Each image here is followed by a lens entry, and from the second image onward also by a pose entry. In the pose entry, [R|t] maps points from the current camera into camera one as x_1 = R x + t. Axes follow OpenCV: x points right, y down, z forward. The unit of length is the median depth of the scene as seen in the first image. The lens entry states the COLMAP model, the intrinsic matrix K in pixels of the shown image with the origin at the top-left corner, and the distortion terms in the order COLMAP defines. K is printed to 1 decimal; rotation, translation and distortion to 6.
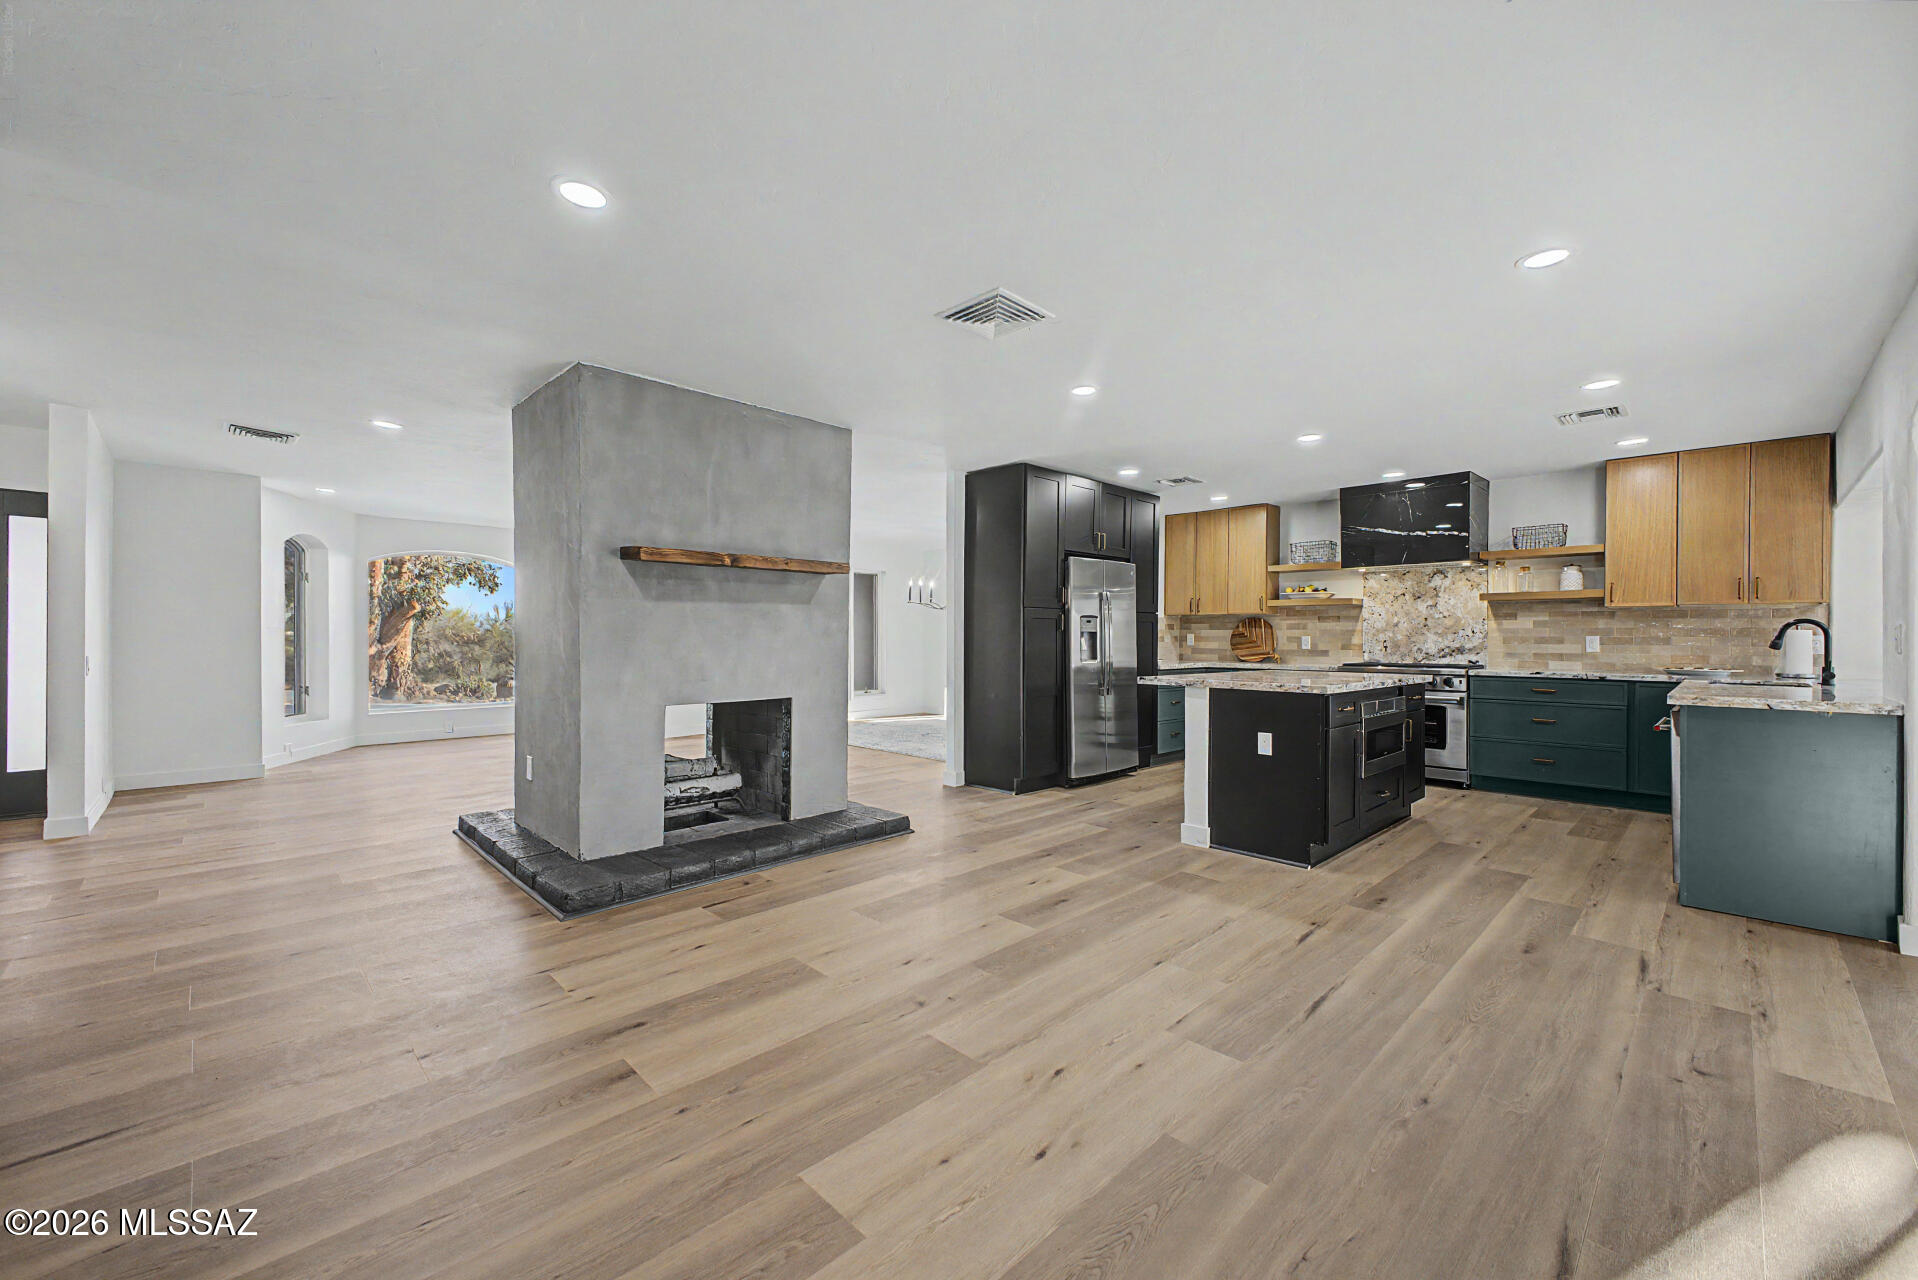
lens RADIAL K [[756.9, 0, 953.5], [0, 756.9, 636.6], [0, 0, 1]] dist [0.009068, -0.001911]
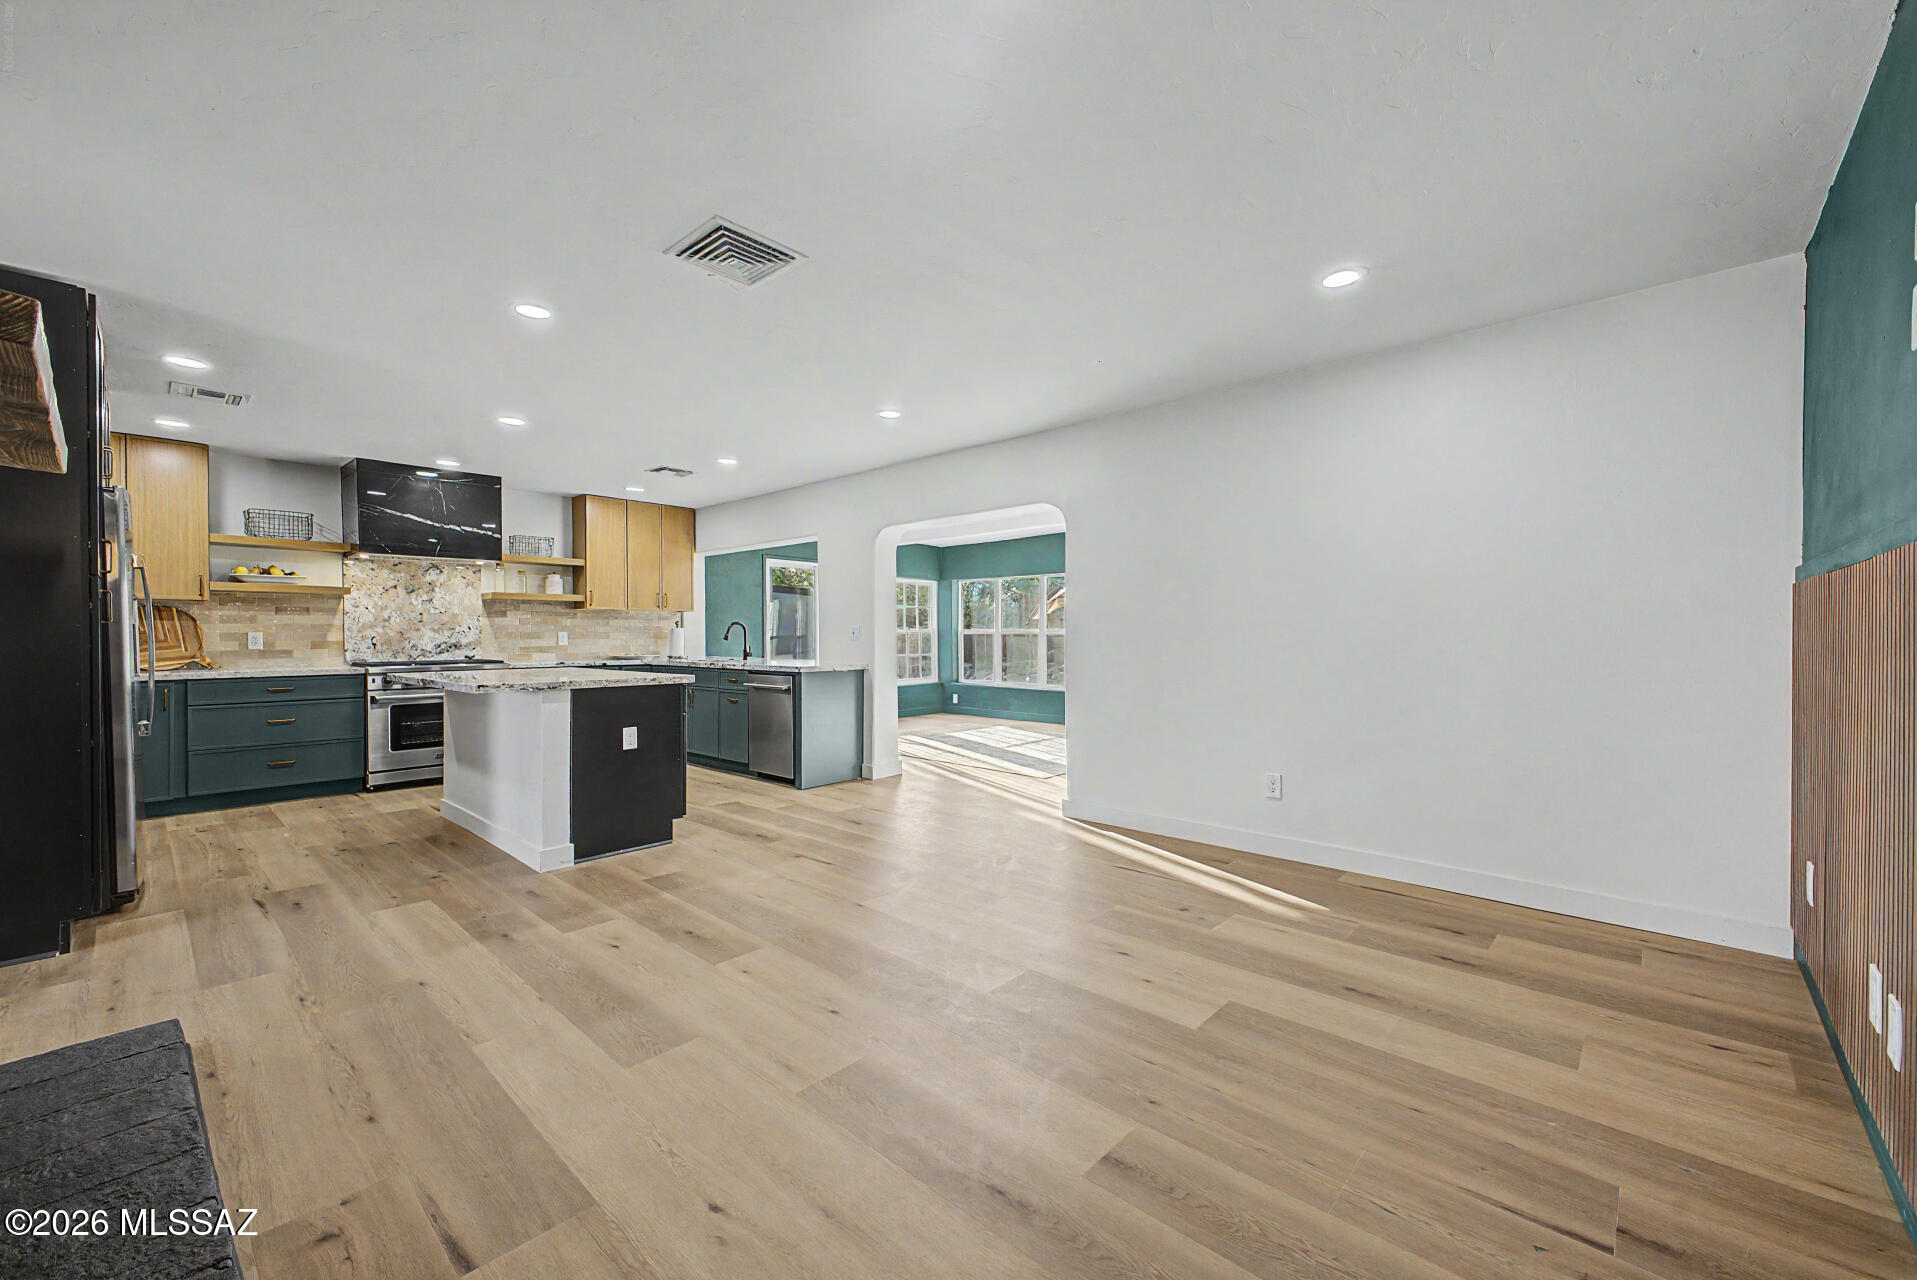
lens RADIAL K [[756.5, 0, 967.2], [0, 756.5, 641.5], [0, 0, 1]] dist [0.009068, -0.001911]
pose [[-0.055637, -0.013035, 0.998366, -0.391604], [0.001083, 0.999913, 0.013116, -0.000556], [-0.998450, 0.001811, -0.055618, 0.380452]]
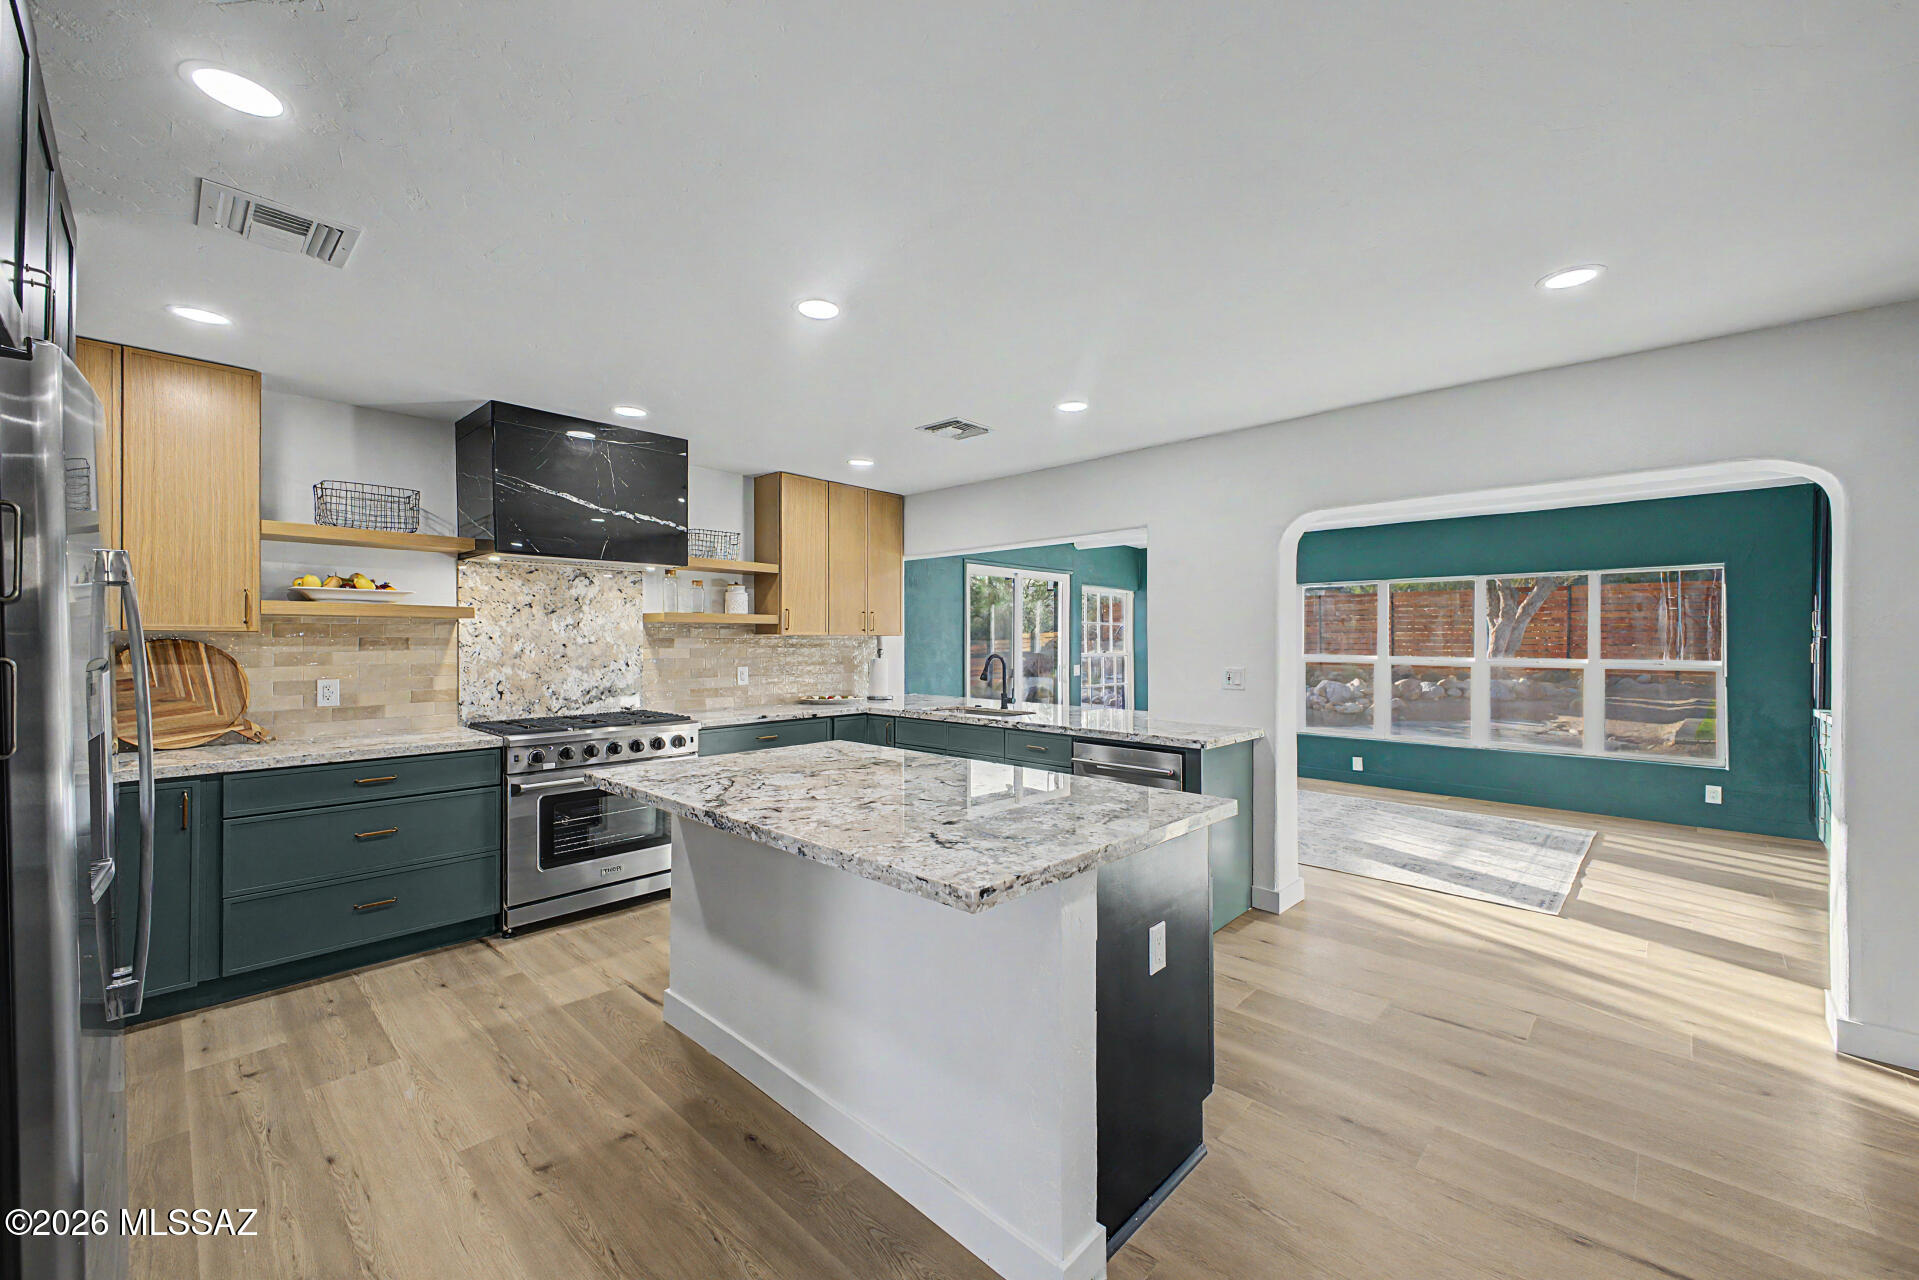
lens RADIAL K [[757.3, 0, 971.0], [0, 757.3, 640.4], [0, 0, 1]] dist [0.009068, -0.001911]
pose [[-0.041064, -0.003513, 0.999150, -0.035193], [-0.001103, 0.999993, 0.003471, -0.031476], [-0.999156, -0.000959, -0.041067, 0.712670]]
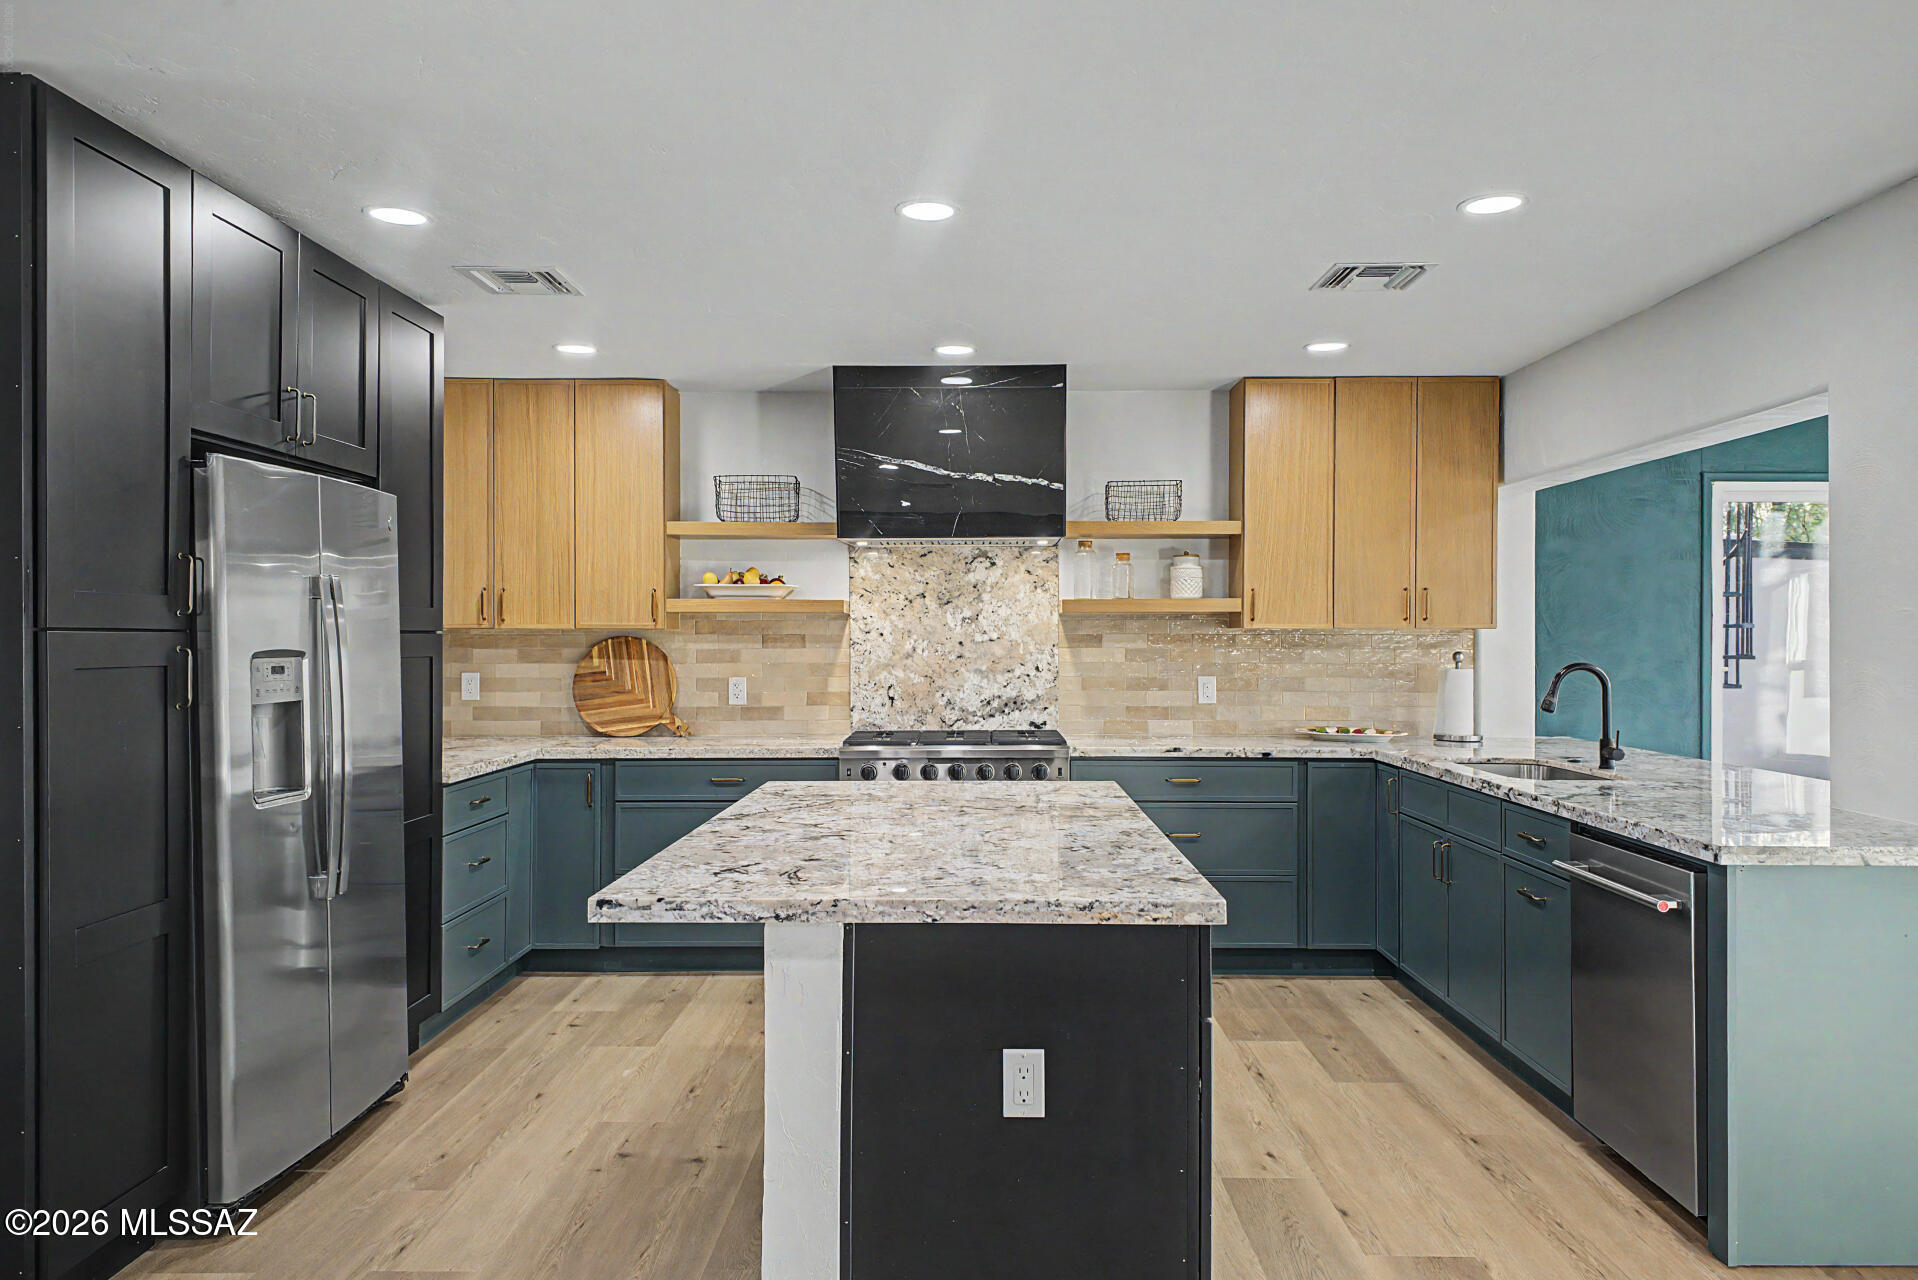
lens RADIAL K [[1291.6, 0, 952.6], [0, 1291.6, 644.3], [0, 0, 1]] dist [0.042973, -0.010331]
pose [[0.712618, -0.006901, 0.701519, 0.001742], [0.001898, 0.999967, 0.007908, -0.031067], [-0.701550, -0.004304, 0.712607, 0.394187]]
